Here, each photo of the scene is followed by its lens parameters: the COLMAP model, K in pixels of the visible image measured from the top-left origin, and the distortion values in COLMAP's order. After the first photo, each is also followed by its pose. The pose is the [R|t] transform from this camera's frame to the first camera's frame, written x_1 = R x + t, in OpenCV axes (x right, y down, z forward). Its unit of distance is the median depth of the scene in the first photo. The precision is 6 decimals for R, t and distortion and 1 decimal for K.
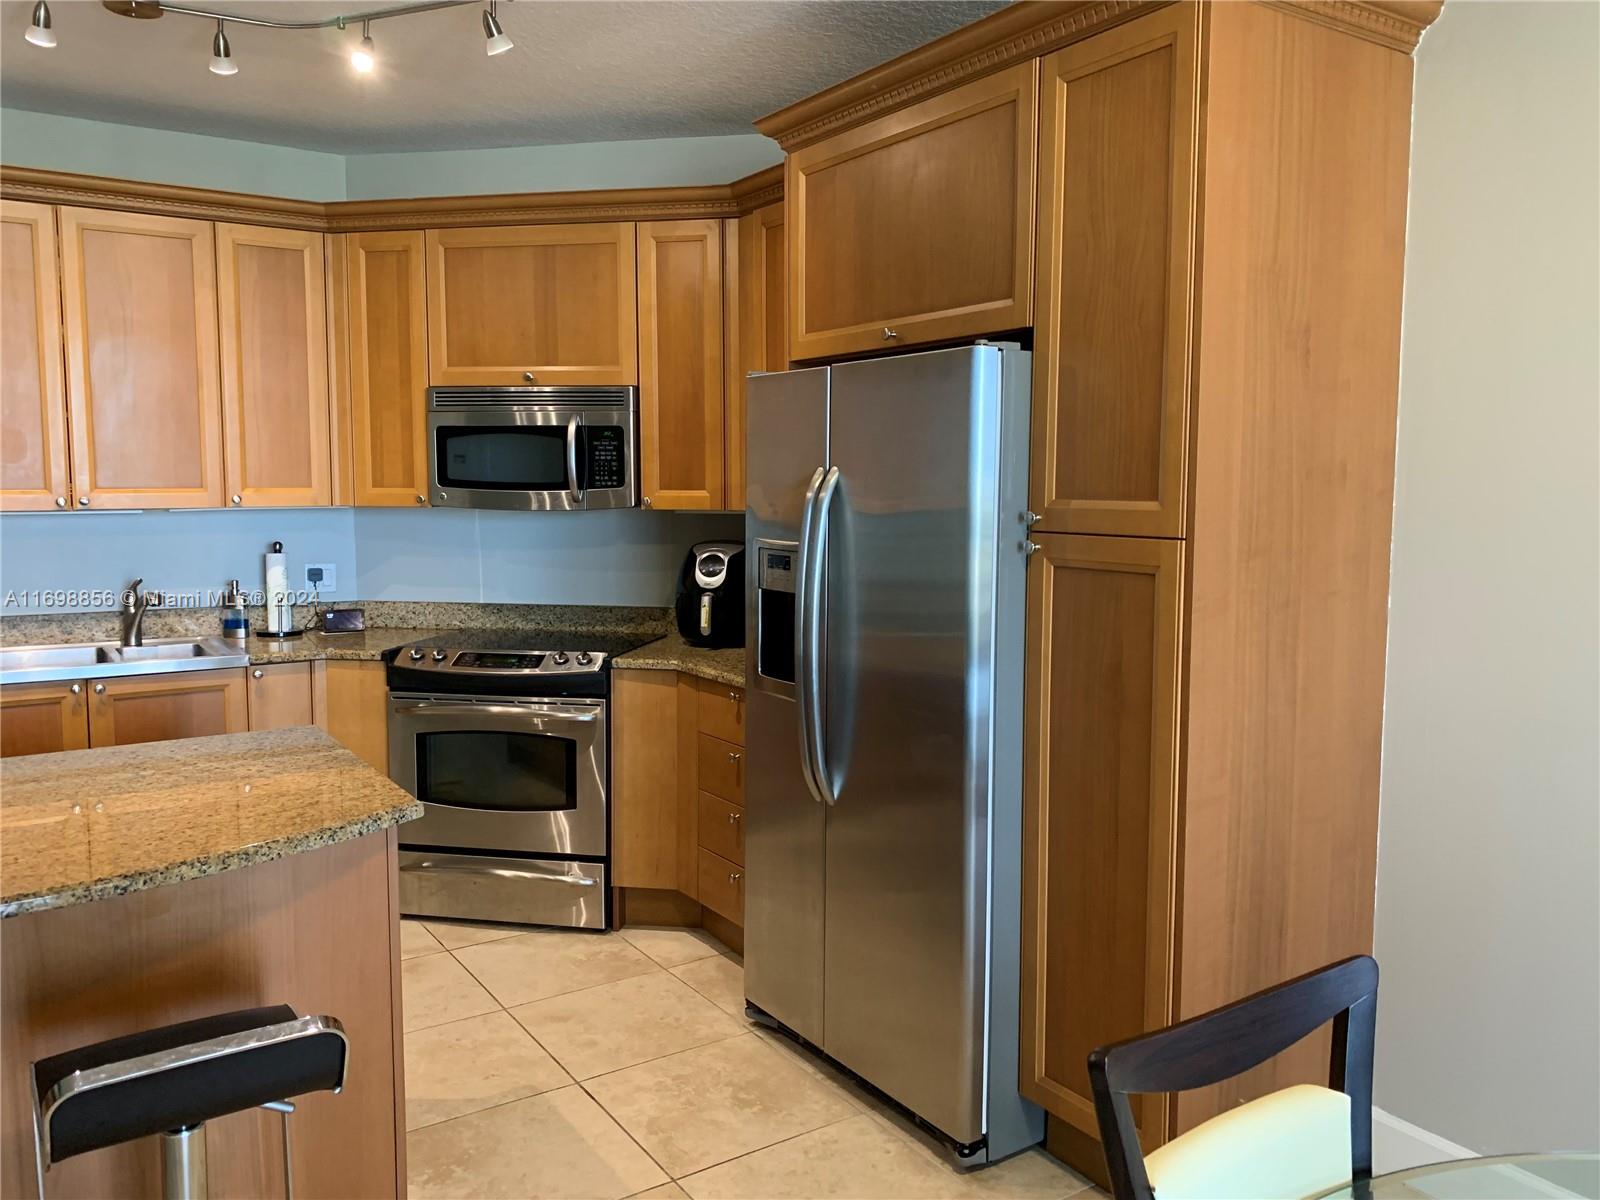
lens RADIAL K [[1231.8, 0, 814.7], [0, 1231.8, 592.6], [0, 0, 1]] dist [0.013818, -0.041635]
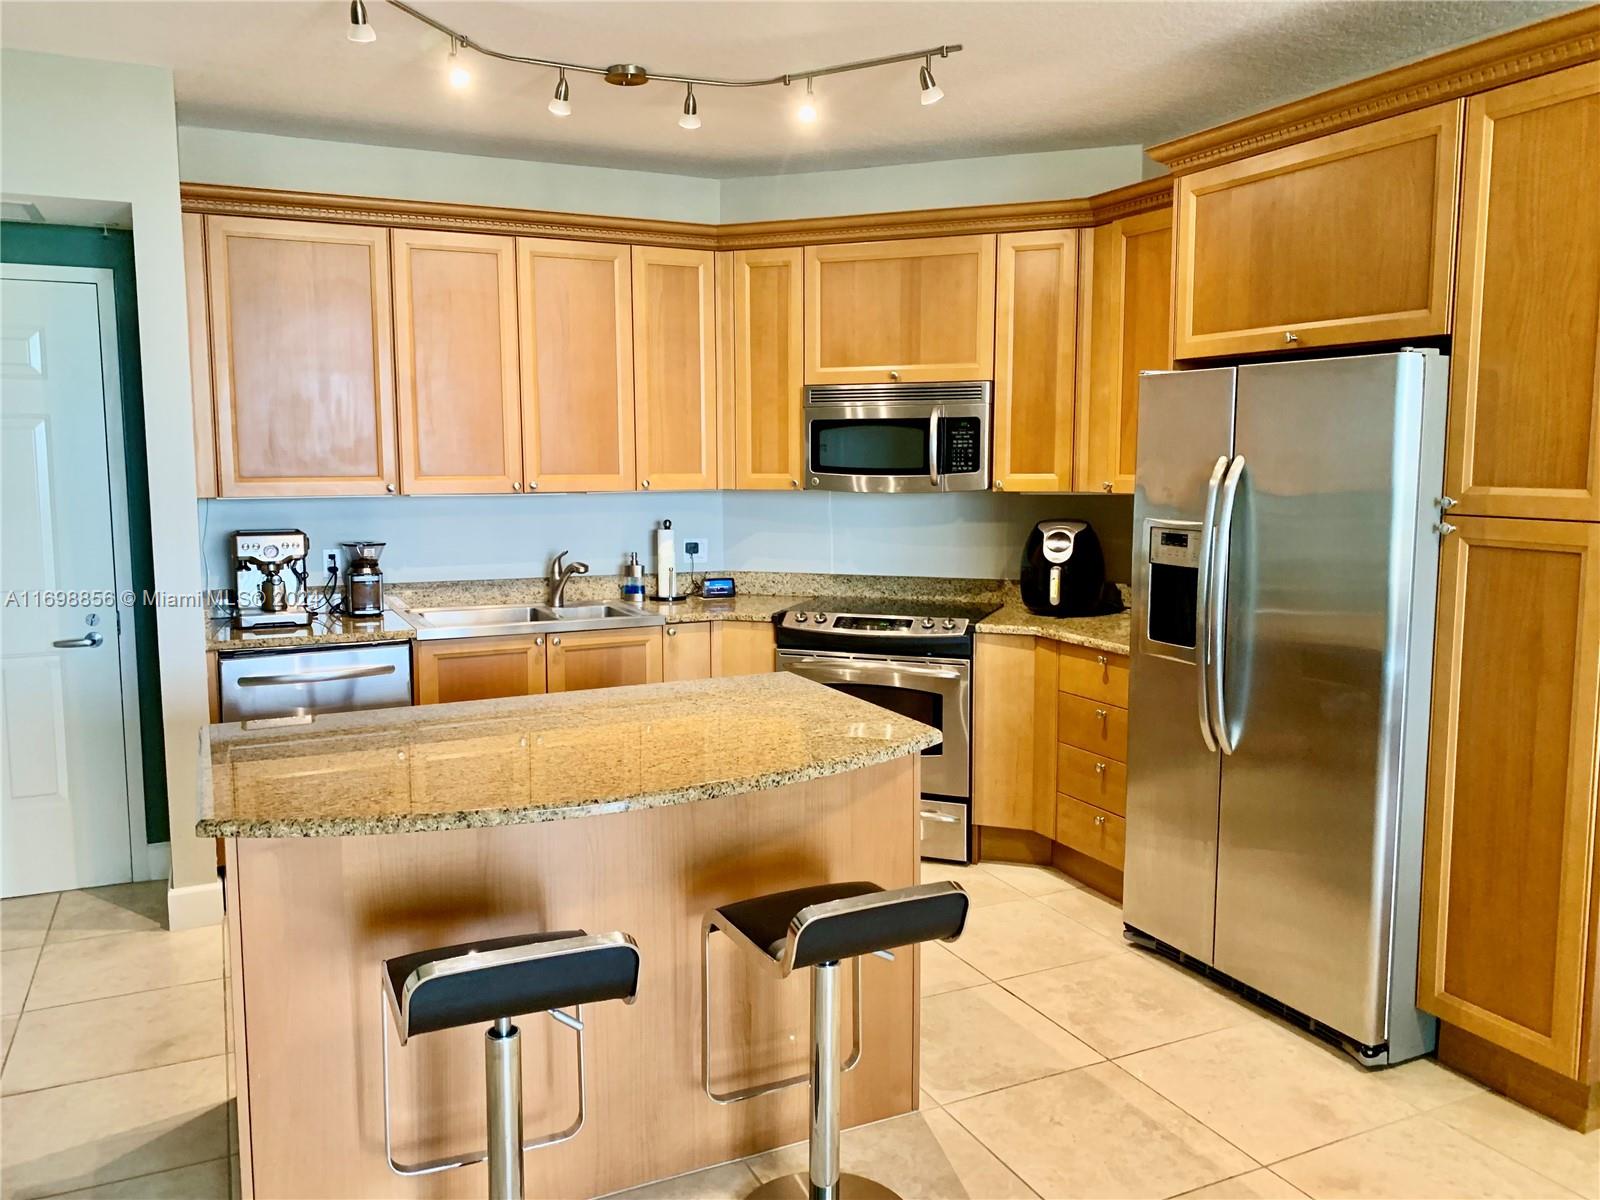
lens RADIAL K [[1231.8, 0, 784.7], [0, 1231.8, 589.5], [0, 0, 1]] dist [0.013818, -0.041635]
pose [[0.986928, 0.012602, -0.160670, -0.159380], [-0.009833, 0.999789, 0.018022, 0.003283], [0.160863, -0.016207, 0.986844, -0.145281]]
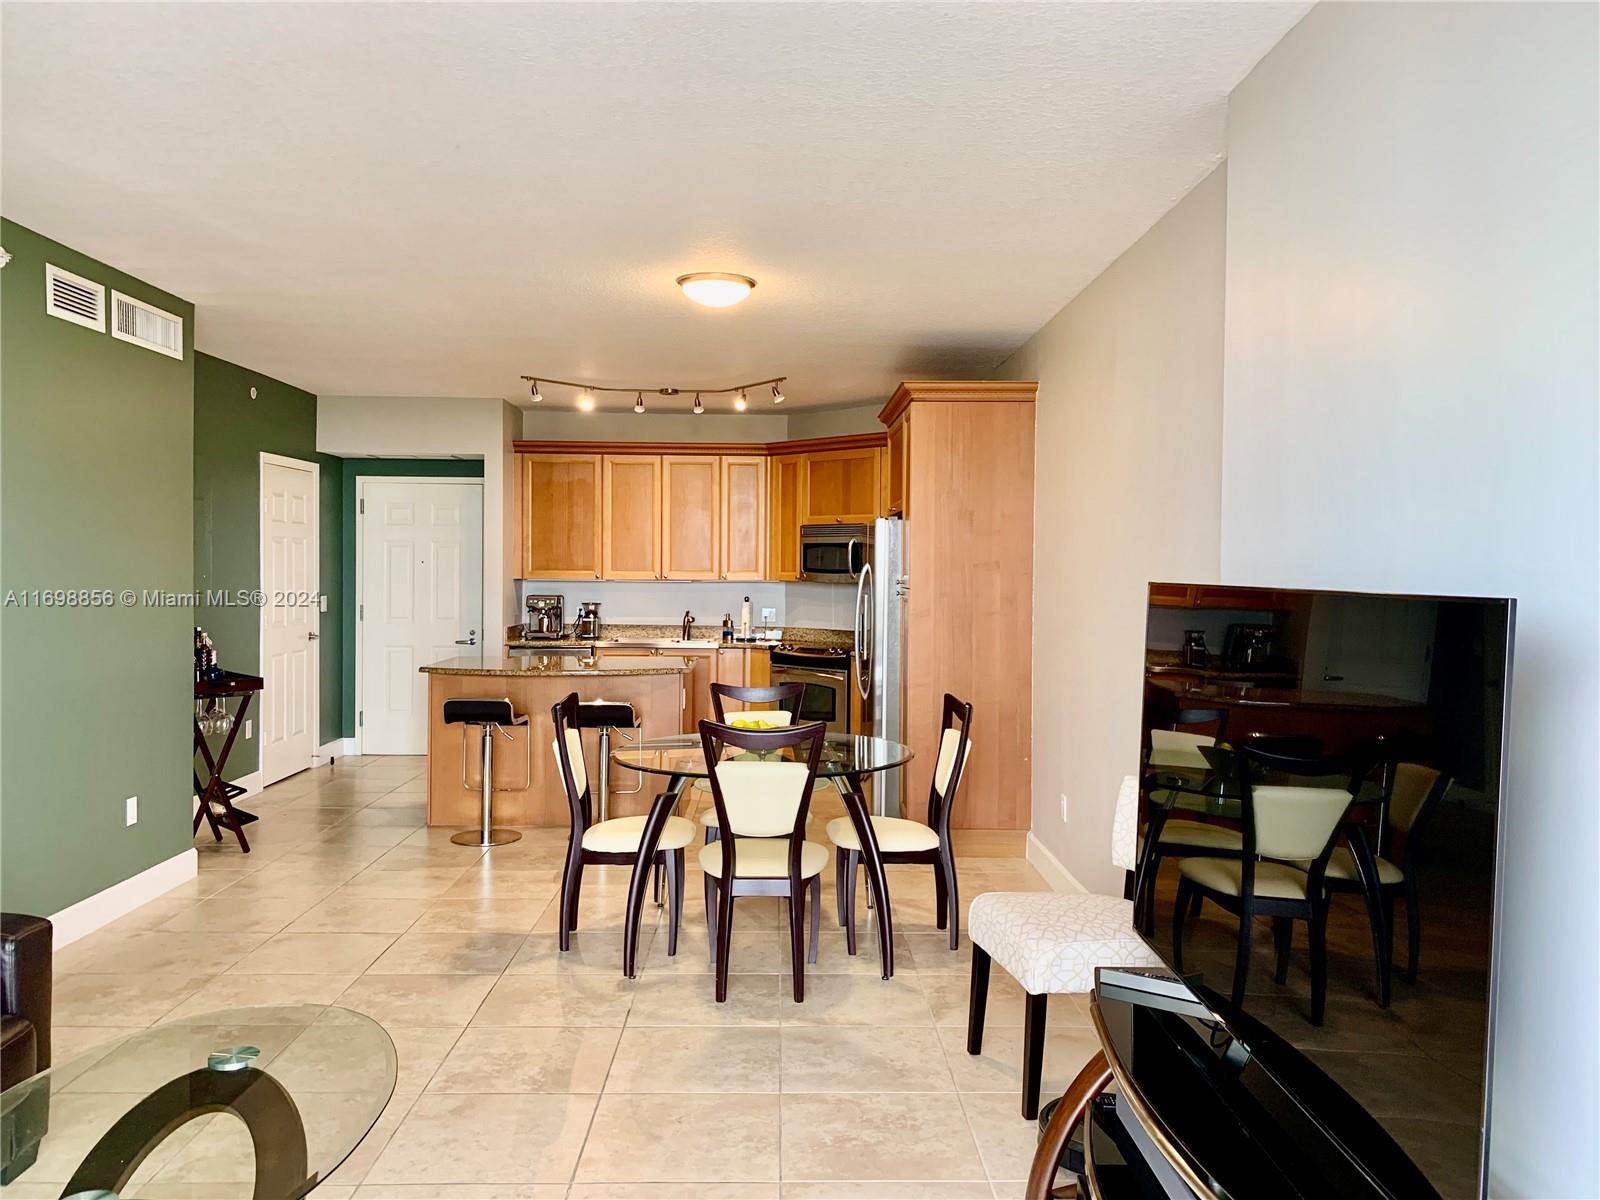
lens RADIAL K [[1231.8, 0, 801.8], [0, 1231.8, 600.7], [0, 0, 1]] dist [0.013818, -0.041635]
pose [[0.836596, 0.018960, -0.547492, 0.944586], [-0.056779, 0.997019, -0.052234, 0.083749], [0.544870, 0.074785, 0.835179, -0.855902]]
